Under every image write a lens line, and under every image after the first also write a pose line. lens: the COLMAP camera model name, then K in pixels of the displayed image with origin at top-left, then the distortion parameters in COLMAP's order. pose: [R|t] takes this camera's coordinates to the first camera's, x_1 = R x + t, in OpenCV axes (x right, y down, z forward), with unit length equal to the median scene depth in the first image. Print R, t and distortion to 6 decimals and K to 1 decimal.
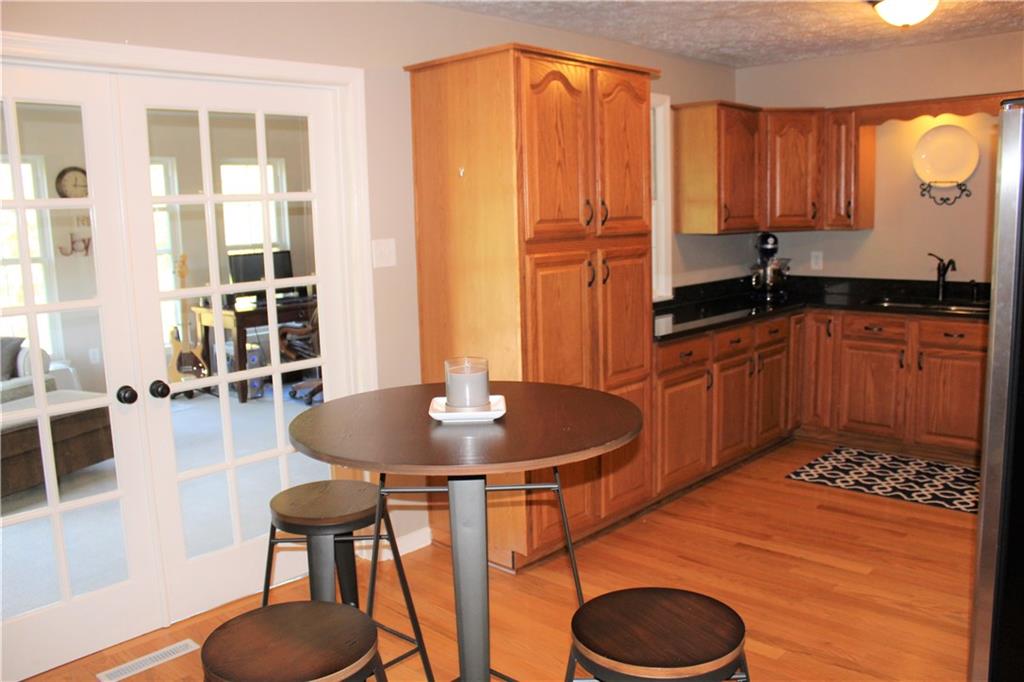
lens RADIAL K [[855.0, 0, 512.0], [0, 855.0, 341.0], [0, 0, 1]] dist [-0.164901, 0.151430]
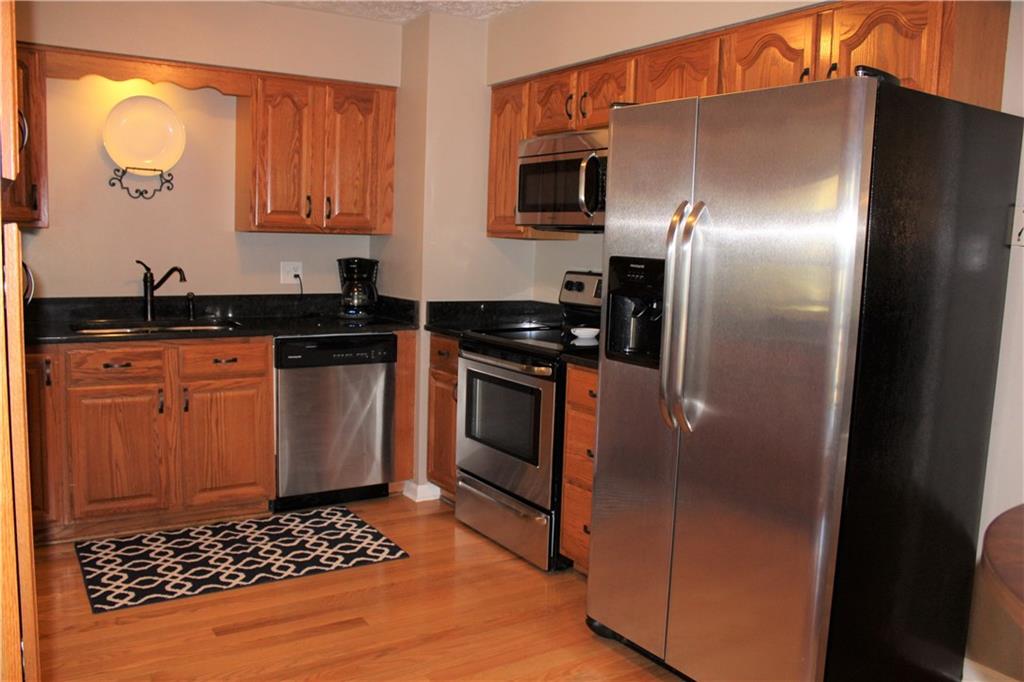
lens RADIAL K [[855.0, 0, 512.0], [0, 855.0, 341.0], [0, 0, 1]] dist [-0.164901, 0.151430]
pose [[0.242184, -0.076090, 0.967242, -0.176168], [0.110910, 0.992556, 0.050311, -0.035498], [-0.963870, 0.095093, 0.248820, 0.529373]]
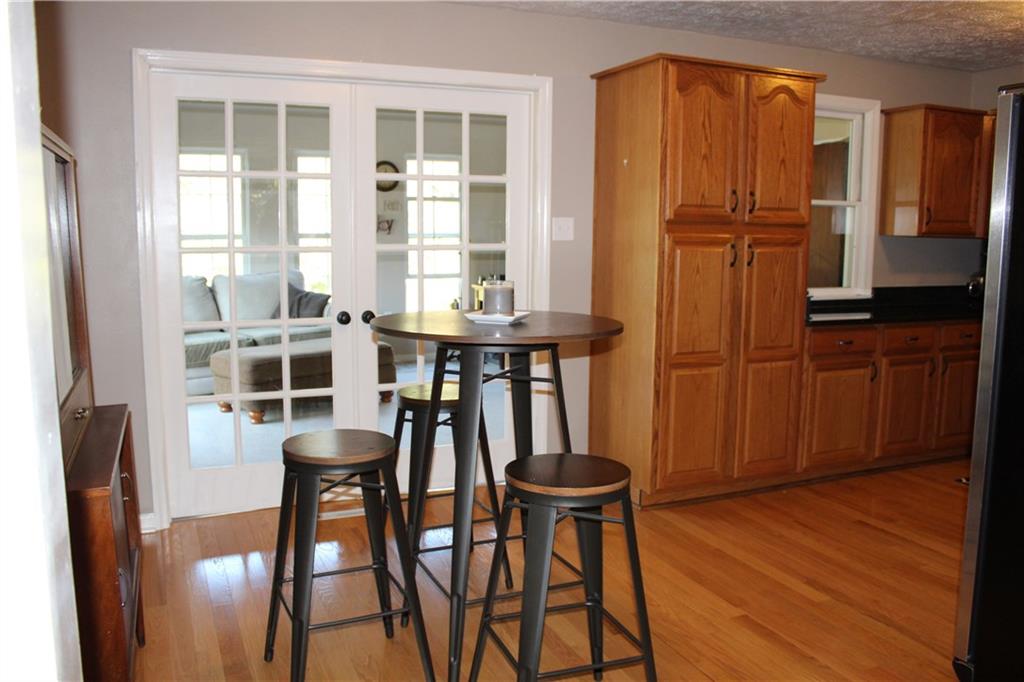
lens RADIAL K [[855.0, 0, 512.0], [0, 855.0, 341.0], [0, 0, 1]] dist [-0.164901, 0.151430]
pose [[0.917485, 0.089385, -0.387598, 0.207837], [-0.095598, 0.995415, 0.003264, 0.045401], [0.386112, 0.034059, 0.921823, -0.108541]]
